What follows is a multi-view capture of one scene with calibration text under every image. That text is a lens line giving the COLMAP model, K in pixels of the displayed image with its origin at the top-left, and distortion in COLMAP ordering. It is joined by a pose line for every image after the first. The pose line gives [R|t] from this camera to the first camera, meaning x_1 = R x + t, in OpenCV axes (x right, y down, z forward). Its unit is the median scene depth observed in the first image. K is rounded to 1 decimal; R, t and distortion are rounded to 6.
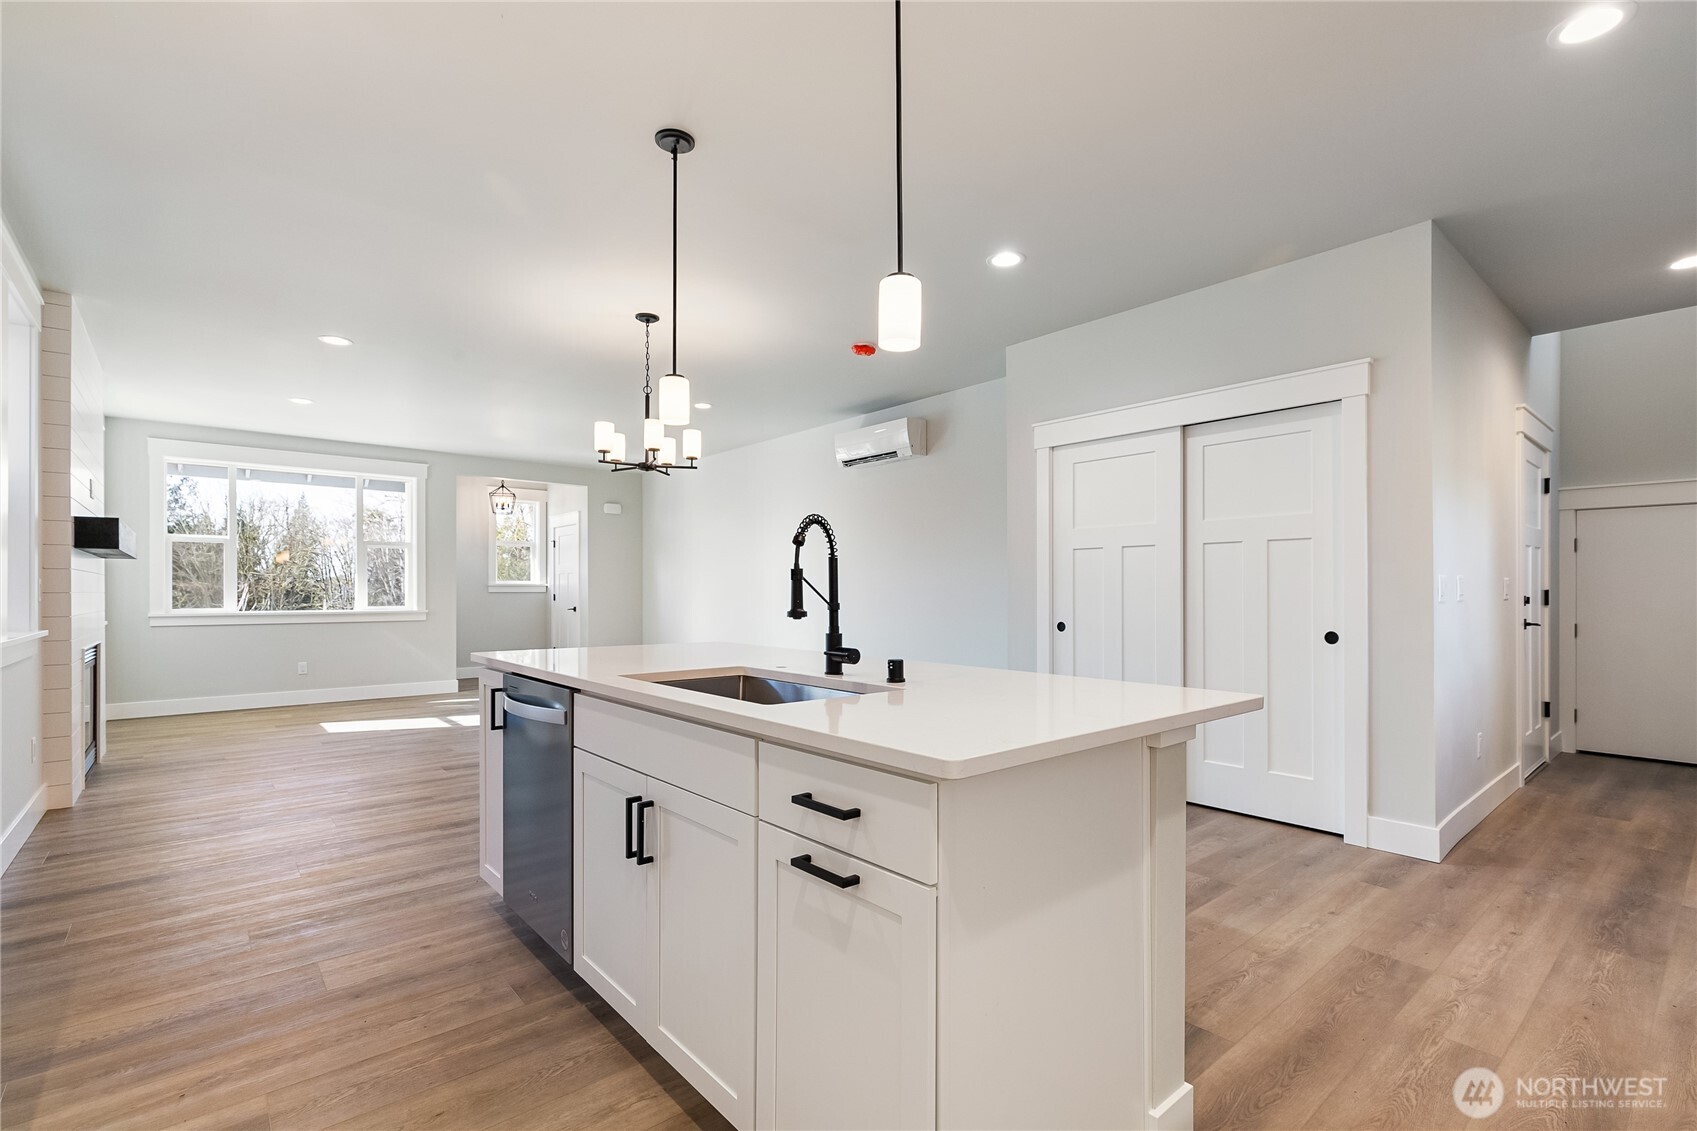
lens RADIAL K [[781.1, 0, 848.7], [0, 781.1, 584.1], [0, 0, 1]] dist [0.013077, 0.000433]
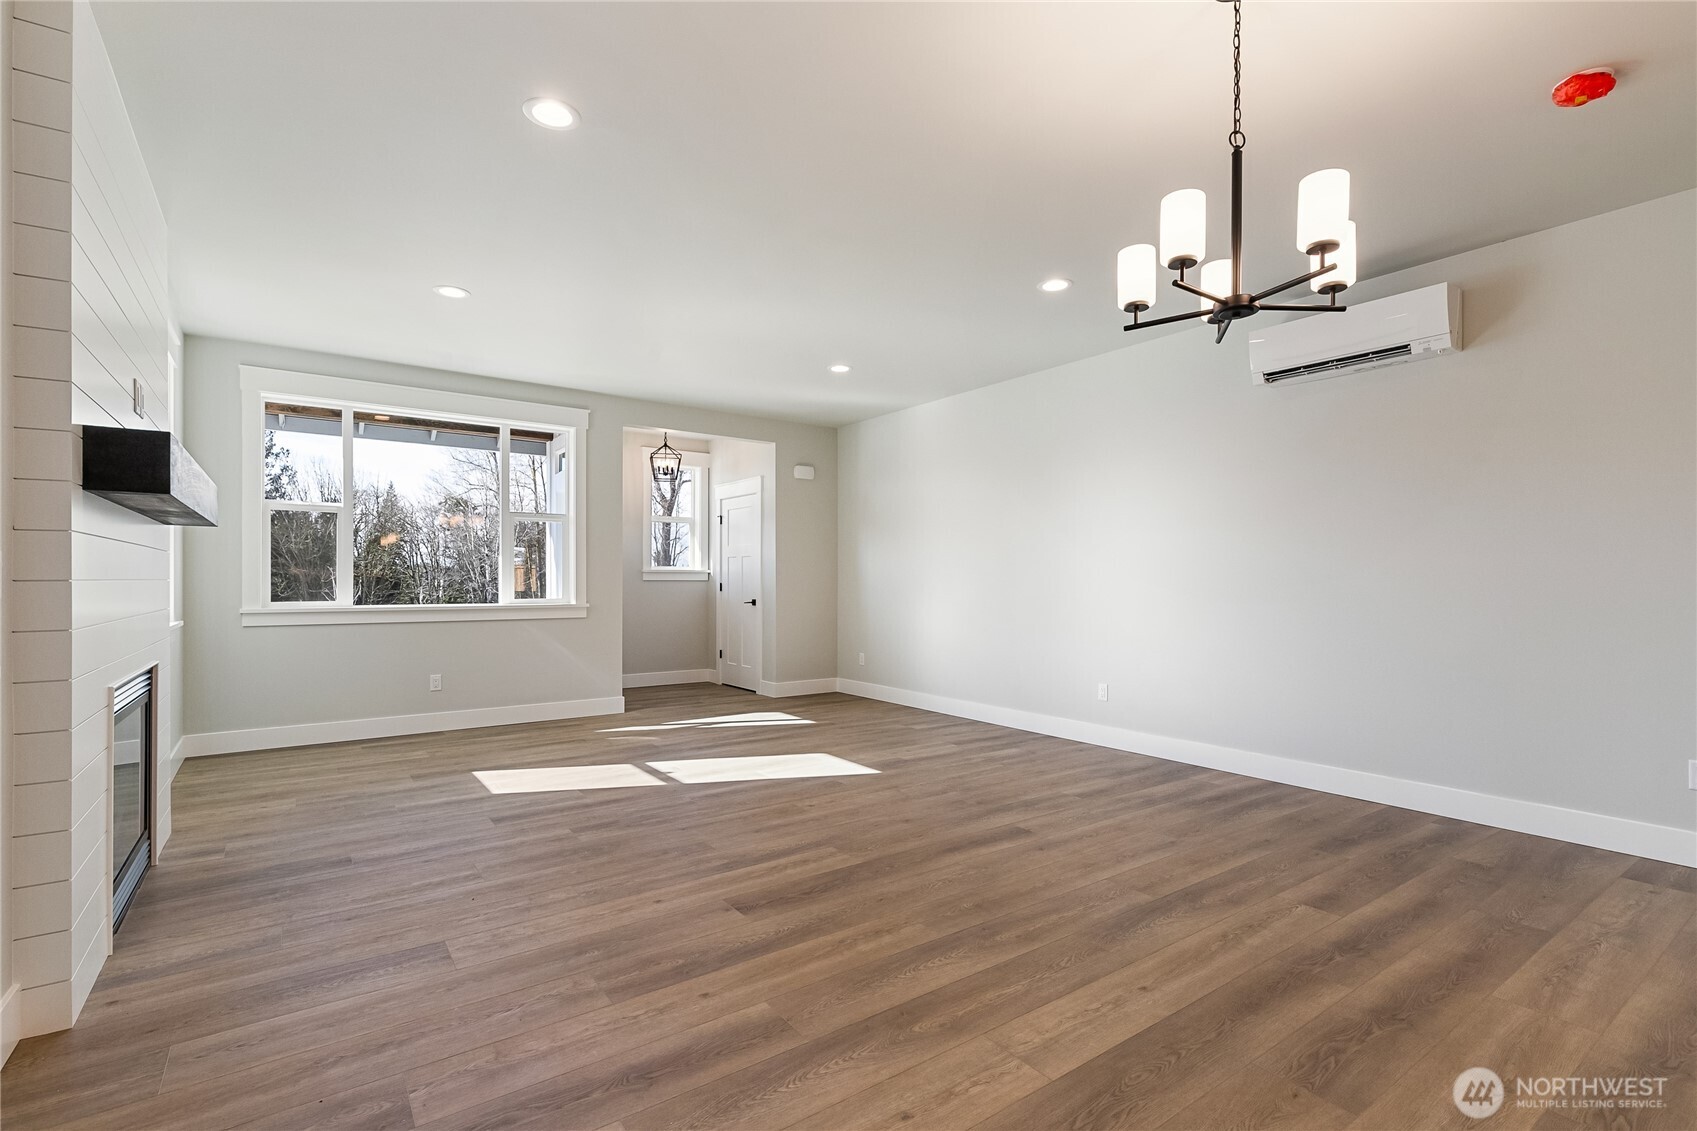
lens RADIAL K [[781.1, 0, 847.7], [0, 781.1, 569.3], [0, 0, 1]] dist [0.013077, 0.000433]
pose [[0.996986, 0.001015, -0.077572, -0.266507], [-0.001298, 0.999993, -0.003586, 0.002735], [0.077568, 0.003676, 0.996980, 0.312519]]
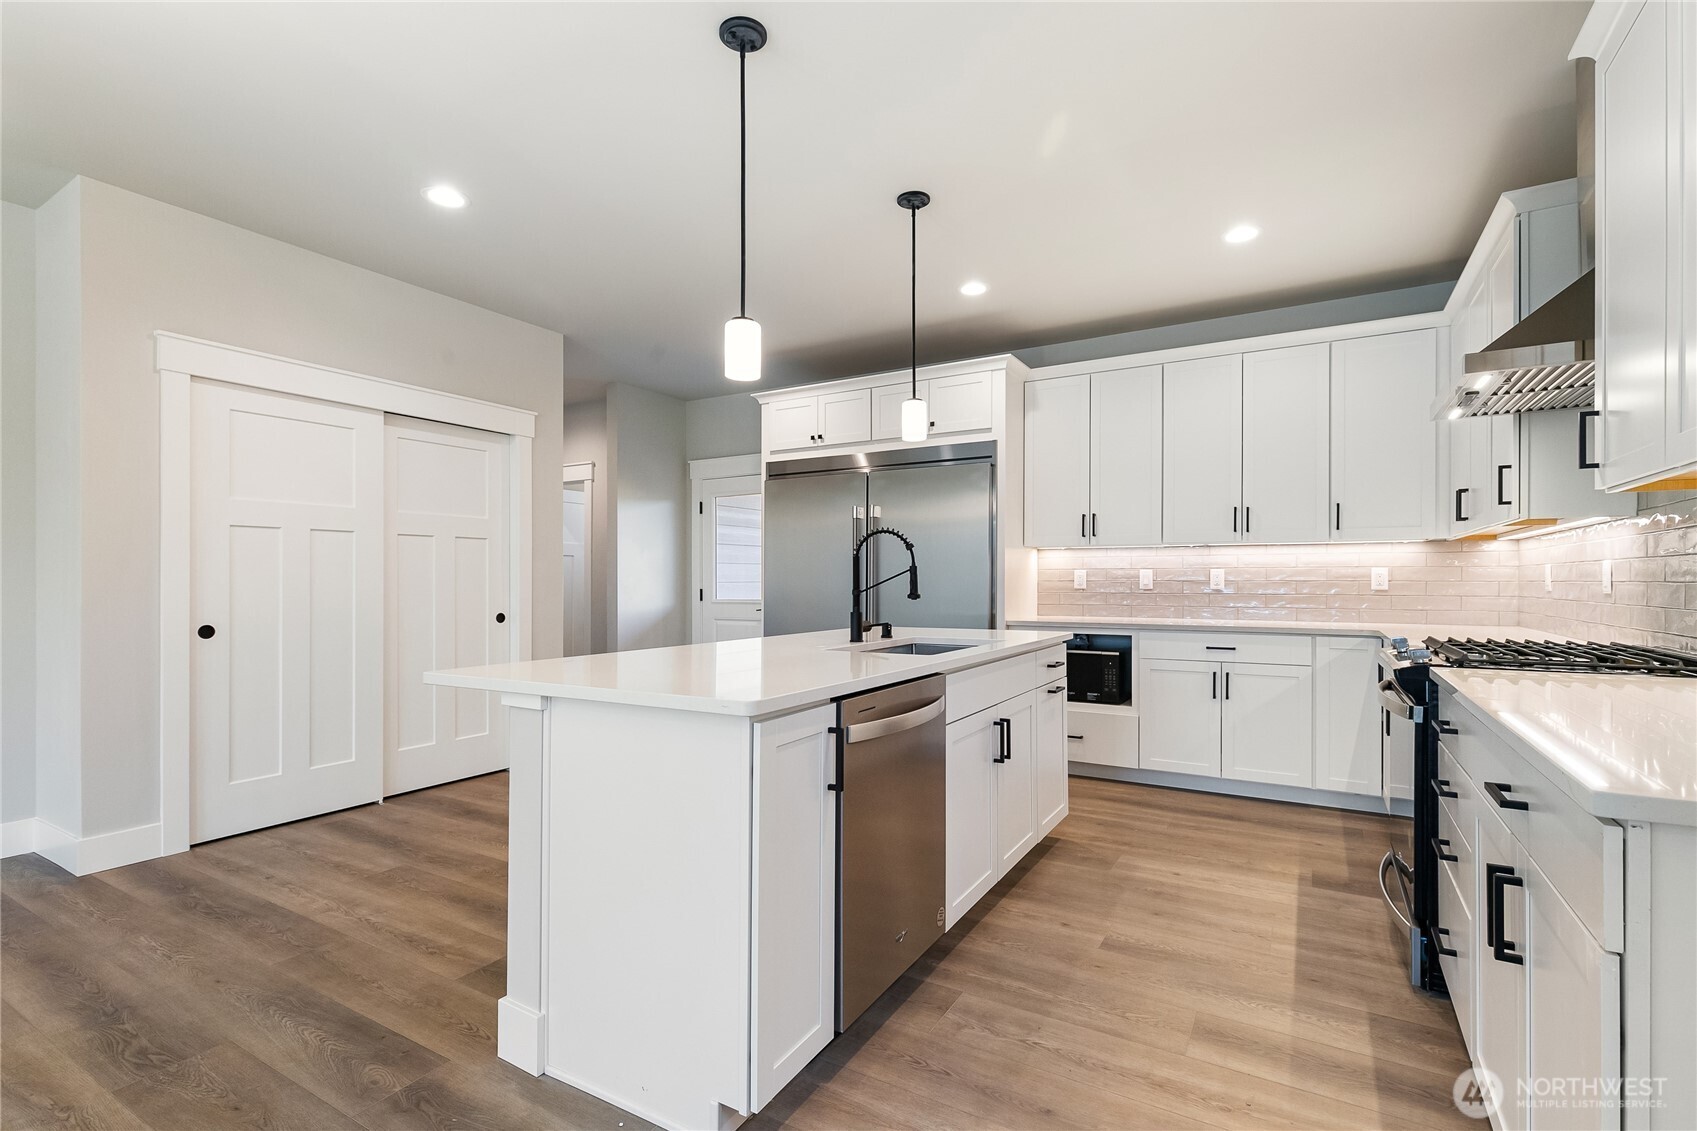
lens RADIAL K [[781.1, 0, 847.1], [0, 781.1, 591.5], [0, 0, 1]] dist [0.013077, 0.000433]
pose [[-0.330973, -0.013361, 0.943546, -0.636377], [-0.007909, 0.999904, 0.011385, 0.005498], [-0.943607, -0.003694, -0.331047, 0.719476]]
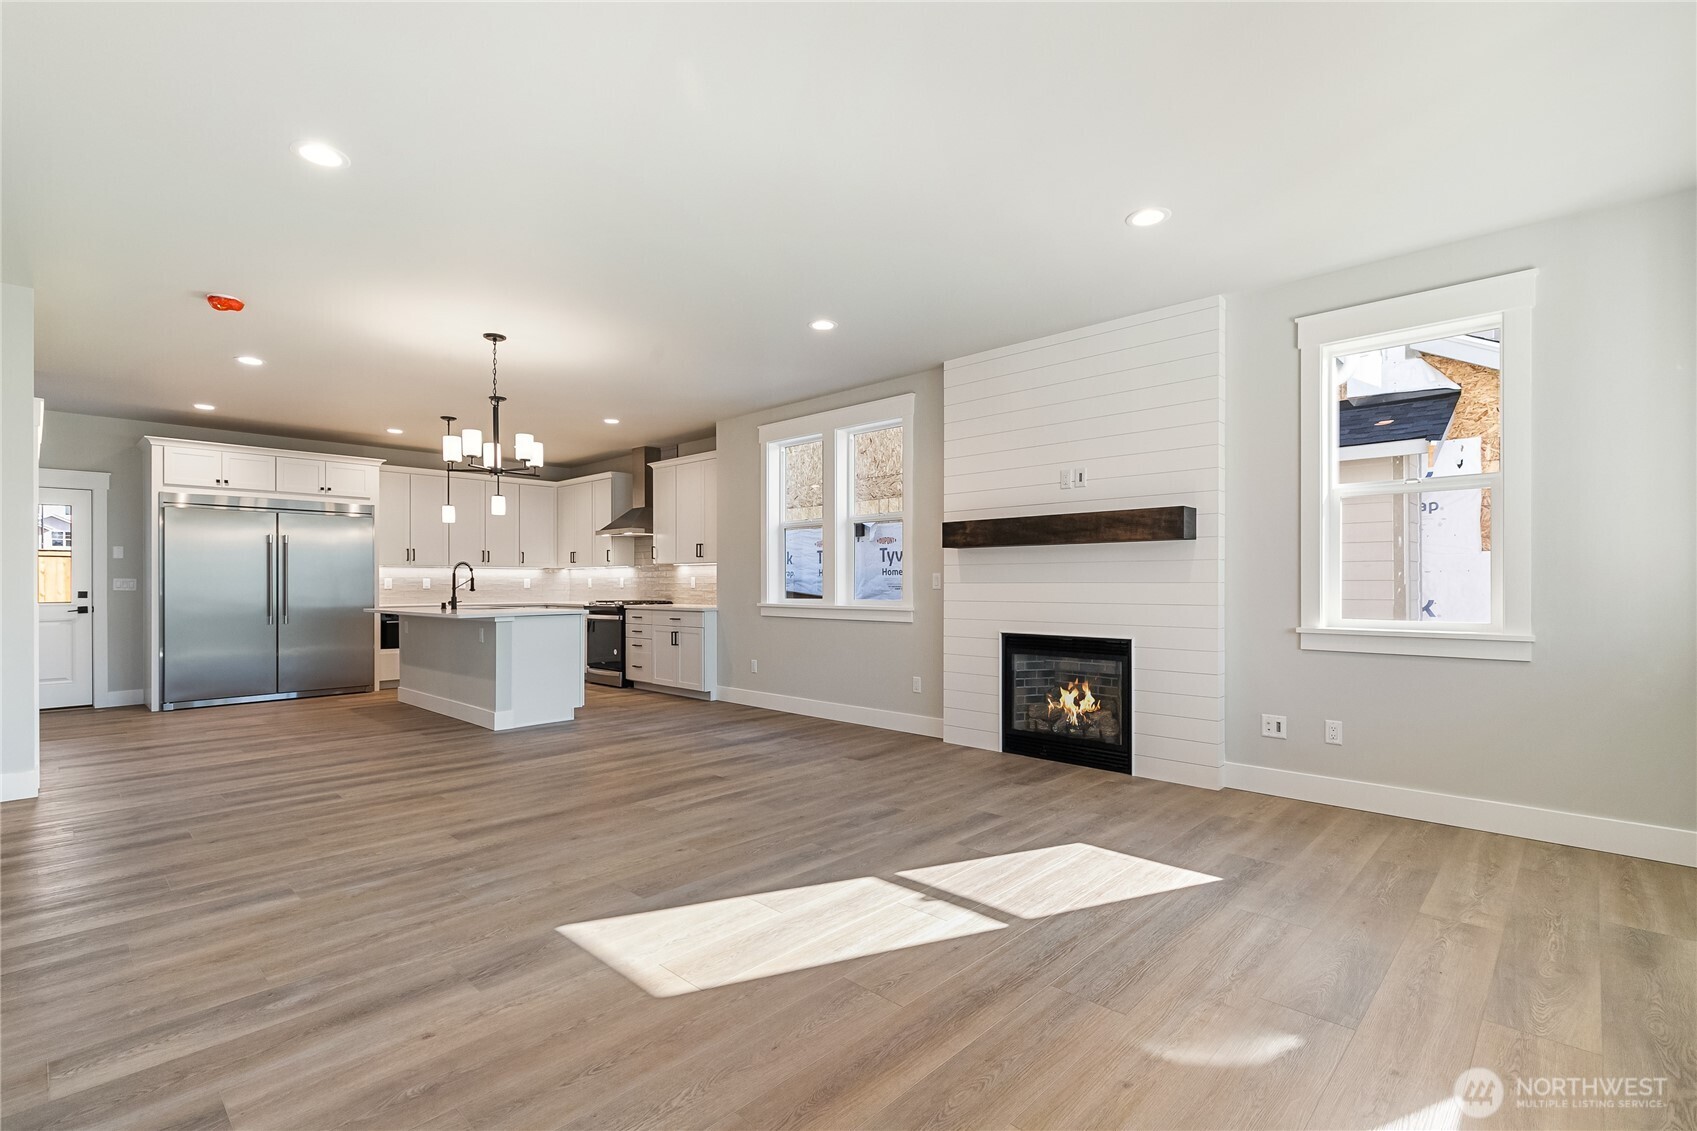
lens RADIAL K [[781.1, 0, 847.2], [0, 781.1, 588.7], [0, 0, 1]] dist [0.013077, 0.000433]
pose [[-0.994058, 0.006080, -0.108685, -0.609711], [0.006343, 0.999978, -0.002076, 0.035504], [0.108670, -0.002753, -0.994074, 3.304579]]
